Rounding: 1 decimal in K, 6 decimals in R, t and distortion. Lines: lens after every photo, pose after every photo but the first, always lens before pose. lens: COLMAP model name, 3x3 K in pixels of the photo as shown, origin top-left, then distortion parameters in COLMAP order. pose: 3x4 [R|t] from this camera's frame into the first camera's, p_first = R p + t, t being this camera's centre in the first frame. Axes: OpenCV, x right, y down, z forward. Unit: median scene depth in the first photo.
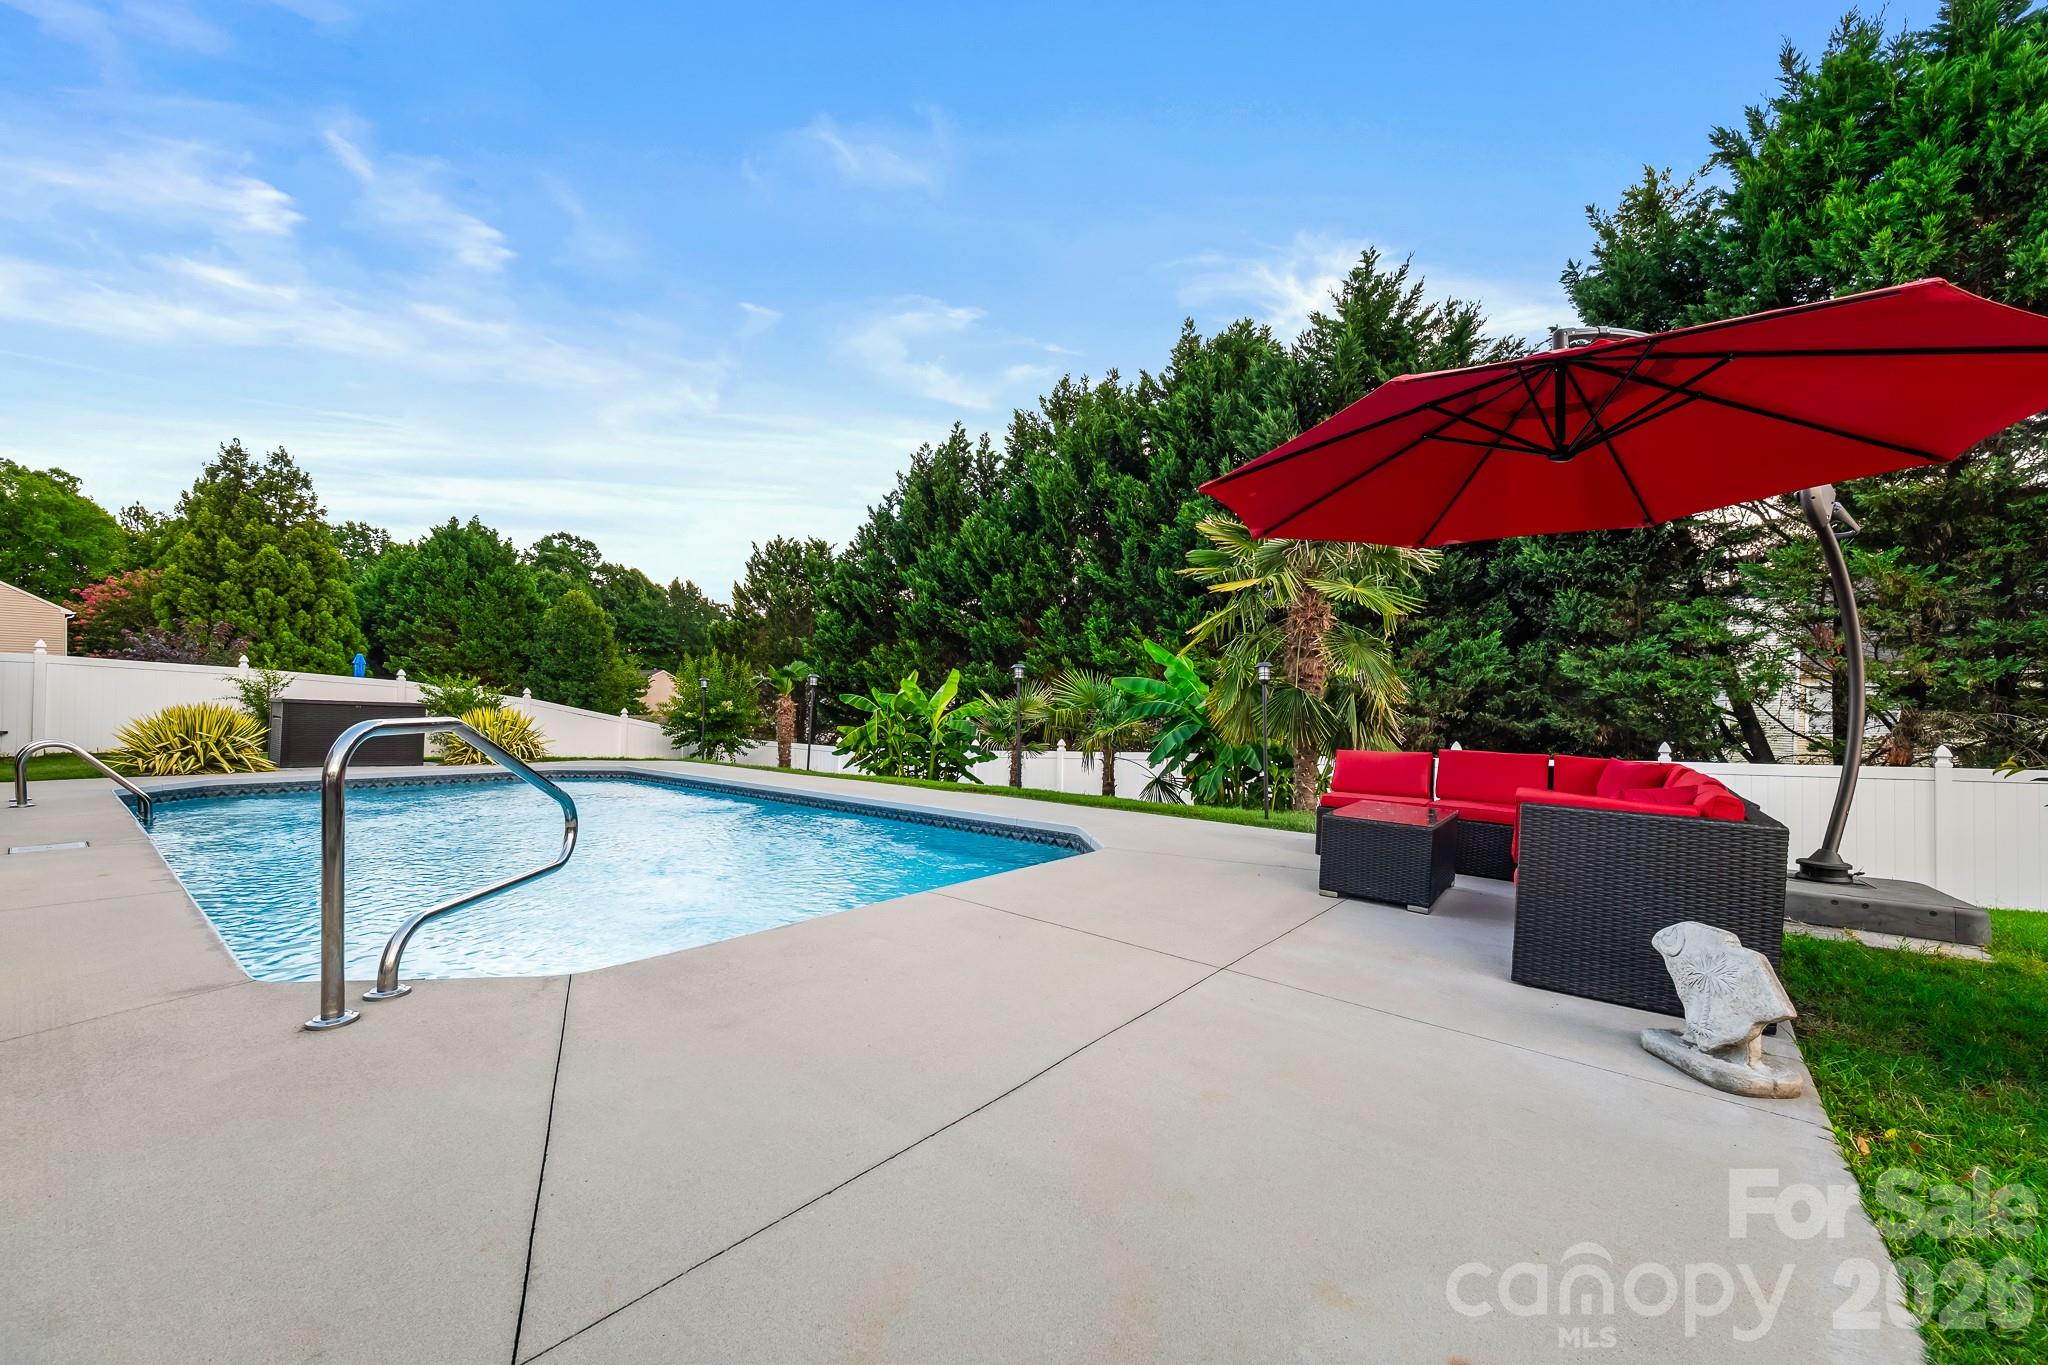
lens RADIAL K [[780.4, 0, 1040.5], [0, 780.4, 714.4], [0, 0, 1]] dist [0.000869, -0.000054]
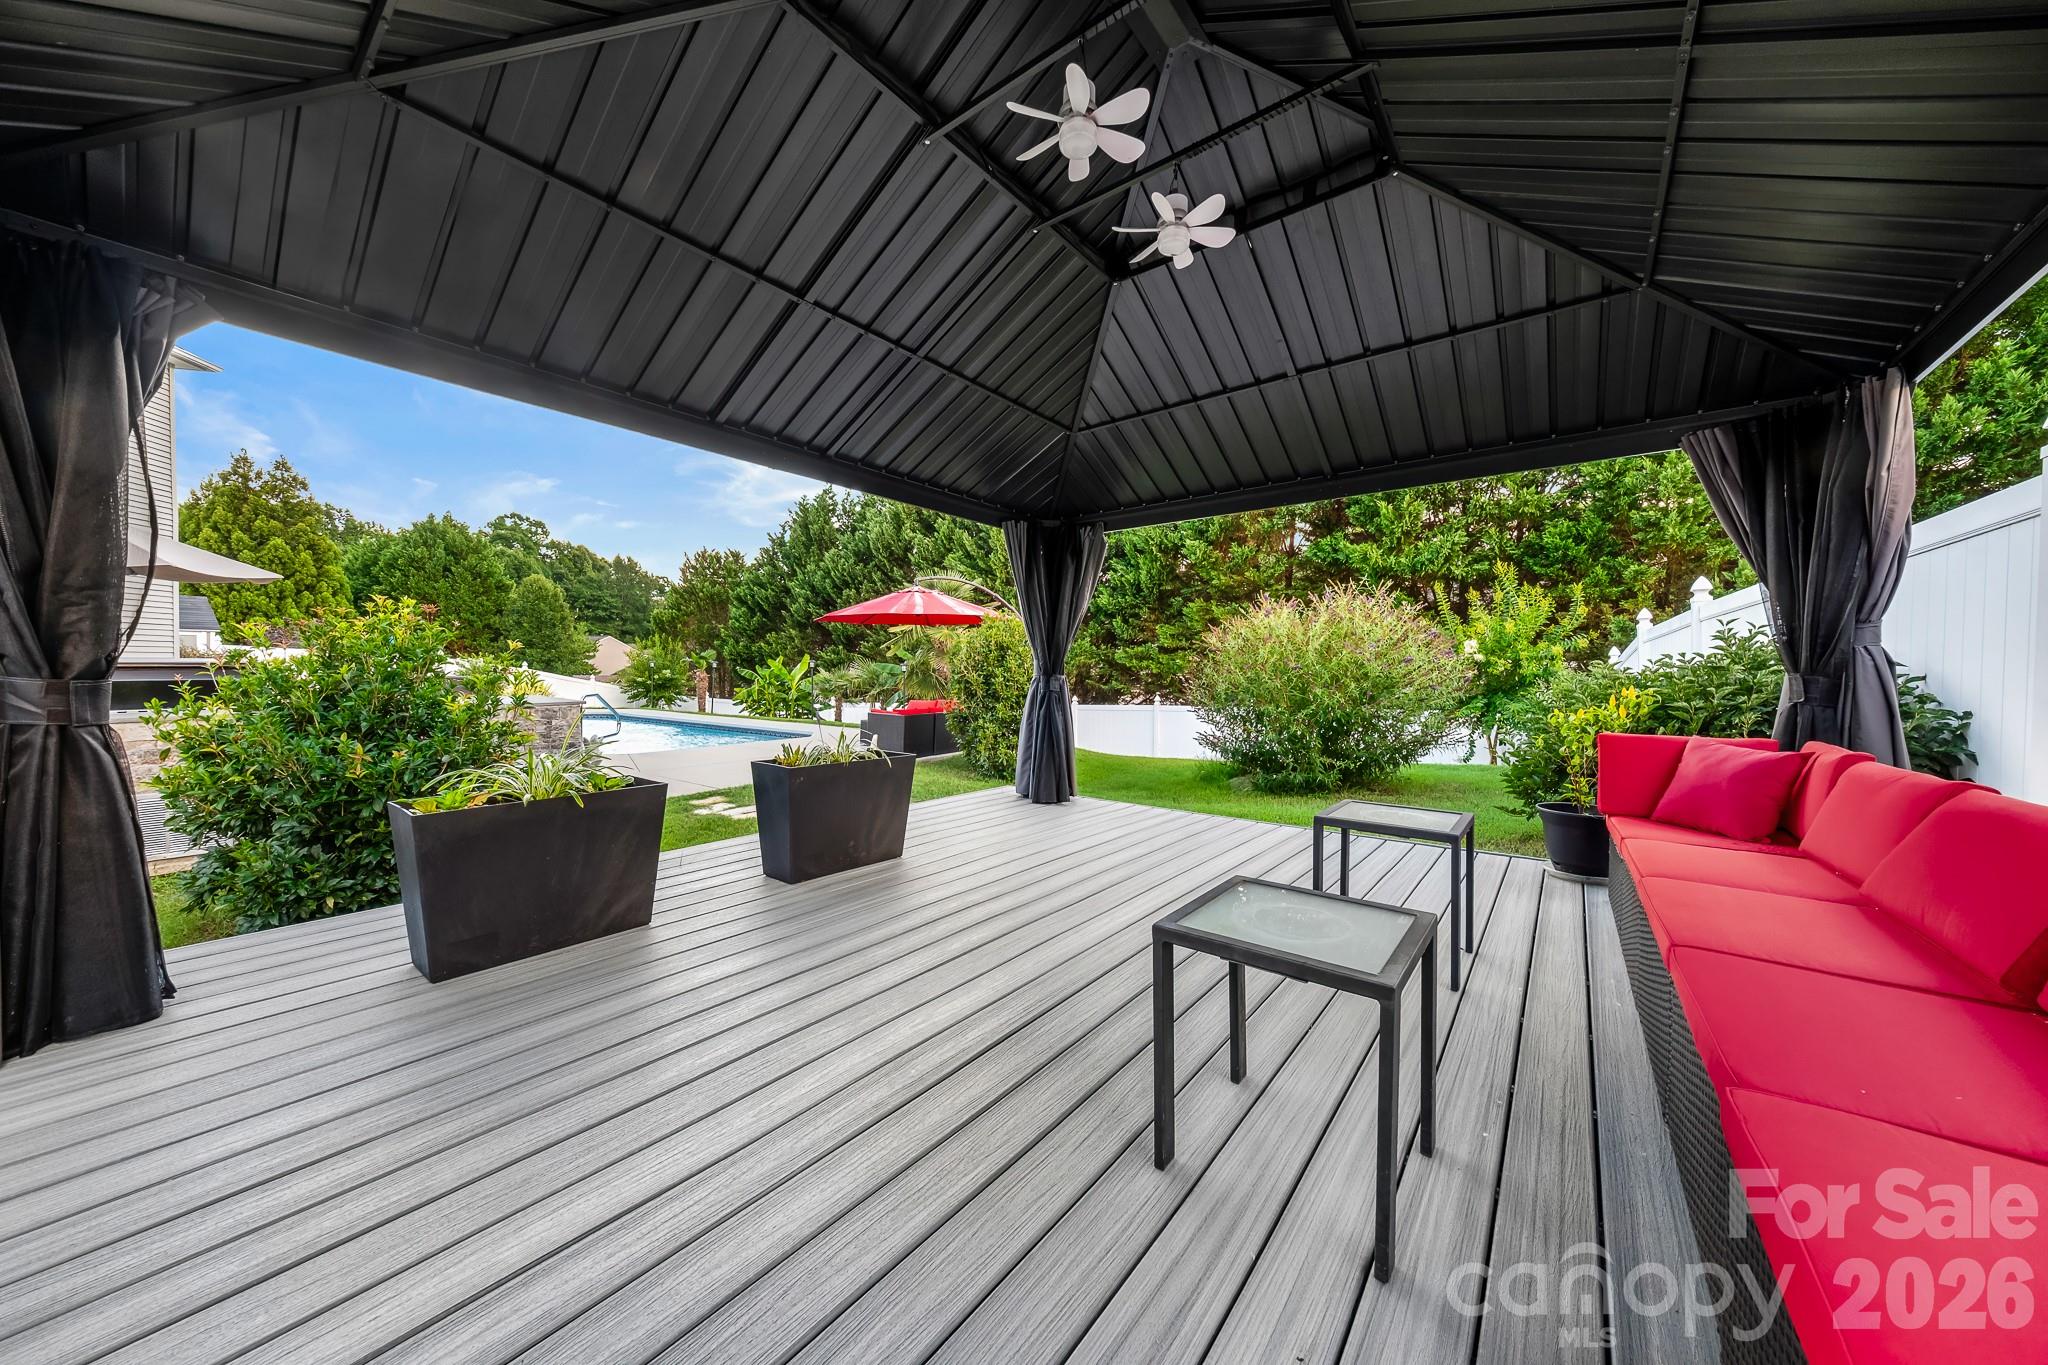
lens RADIAL K [[703.6, 0, 1026.0], [0, 703.6, 687.3], [0, 0, 1]] dist [-0.000537, -0.000071]
pose [[0.995988, -0.002019, 0.089464, 0.113301], [-0.000005, 0.999744, 0.022615, -0.010356], [-0.089487, -0.022525, 0.995733, -0.279094]]
